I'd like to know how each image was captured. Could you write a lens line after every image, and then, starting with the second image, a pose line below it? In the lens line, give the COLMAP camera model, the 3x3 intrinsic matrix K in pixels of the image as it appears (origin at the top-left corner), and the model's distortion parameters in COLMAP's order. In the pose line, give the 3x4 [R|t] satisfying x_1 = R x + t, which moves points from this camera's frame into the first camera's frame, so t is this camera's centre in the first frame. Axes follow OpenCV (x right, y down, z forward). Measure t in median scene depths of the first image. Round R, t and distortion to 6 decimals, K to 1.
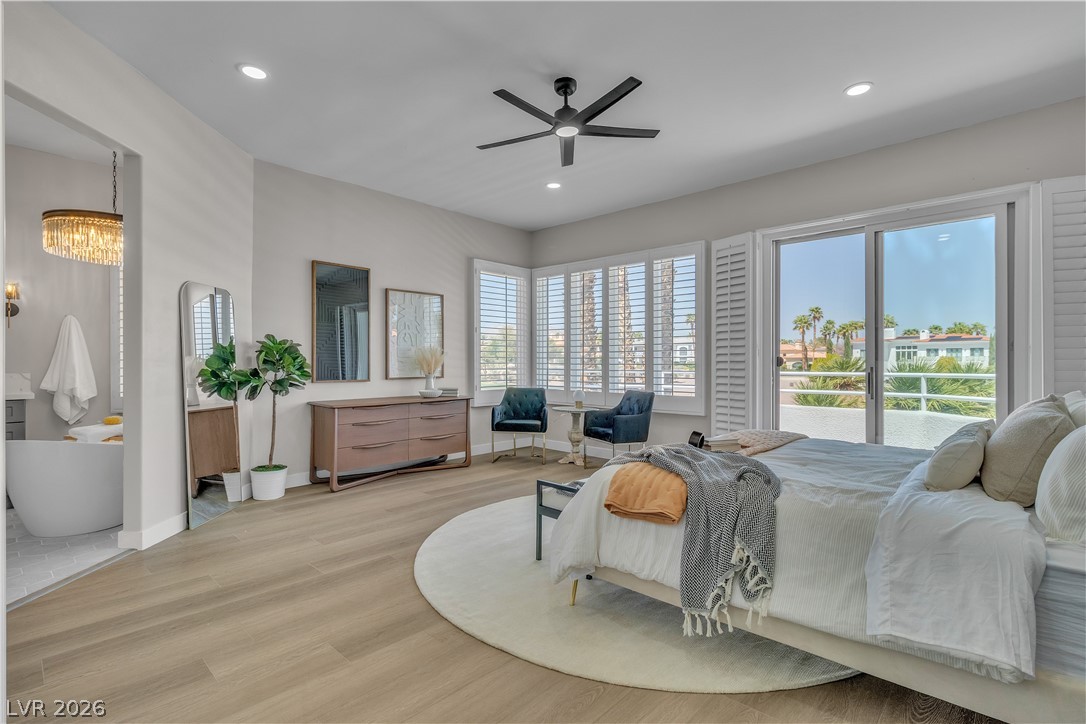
lens RADIAL K [[510.7, 0, 550.5], [0, 510.7, 362.2], [0, 0, 1]] dist [0.003225, -0.001193]
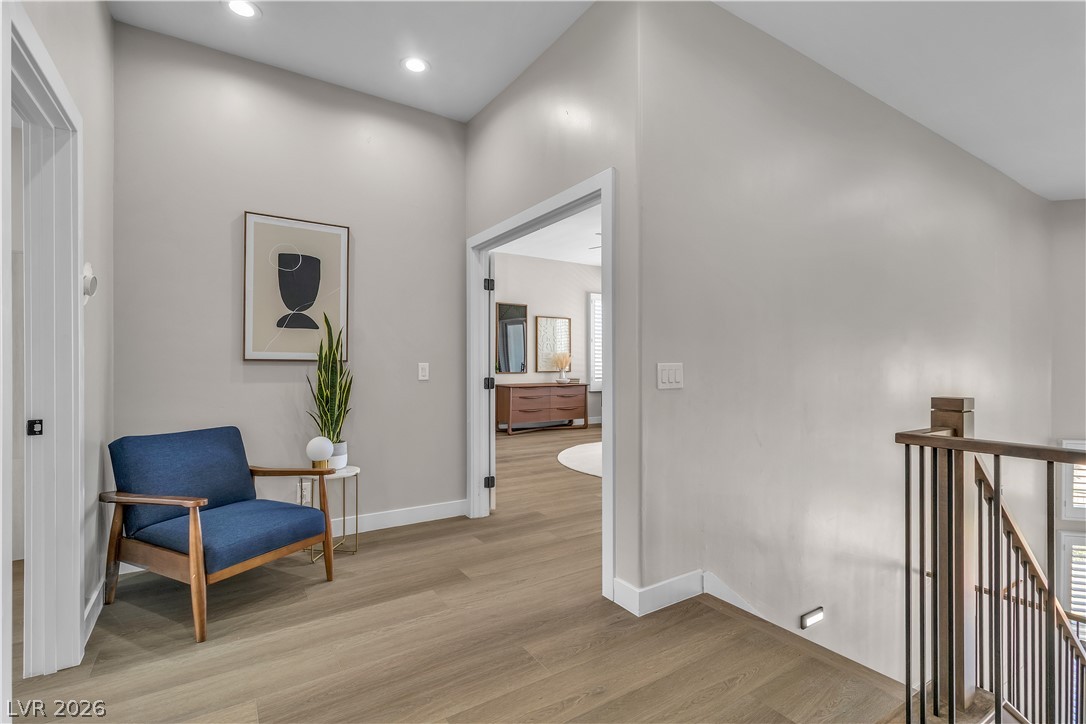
lens RADIAL K [[510.7, 0, 544.7], [0, 510.7, 362.5], [0, 0, 1]] dist [0.003225, -0.001193]
pose [[0.970304, 0.003524, -0.241862, 0.099087], [-0.003077, 0.999993, 0.002226, -0.001226], [0.241868, -0.001416, 0.970308, -0.582455]]
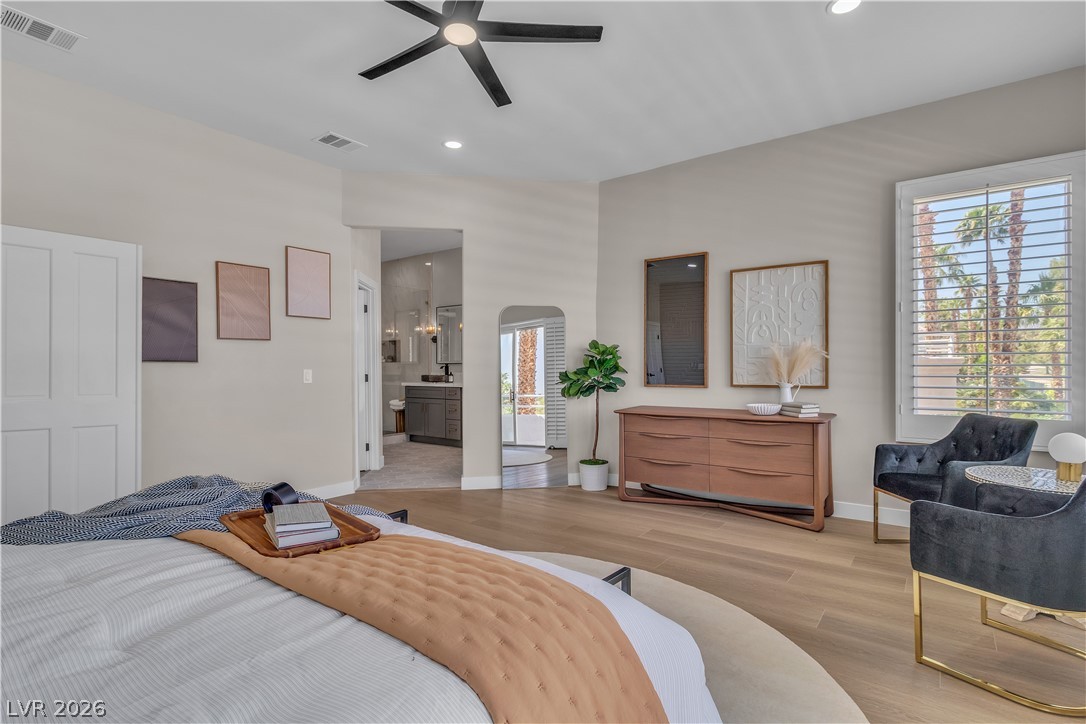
lens RADIAL K [[553.6, 0, 550.9], [0, 553.6, 365.8], [0, 0, 1]] dist [-0.002043, 0.001260]
pose [[0.099224, 0.002507, -0.995062, 0.513146], [0.006064, 0.999977, 0.003124, -0.002711], [0.995047, -0.006344, 0.099206, 0.657322]]
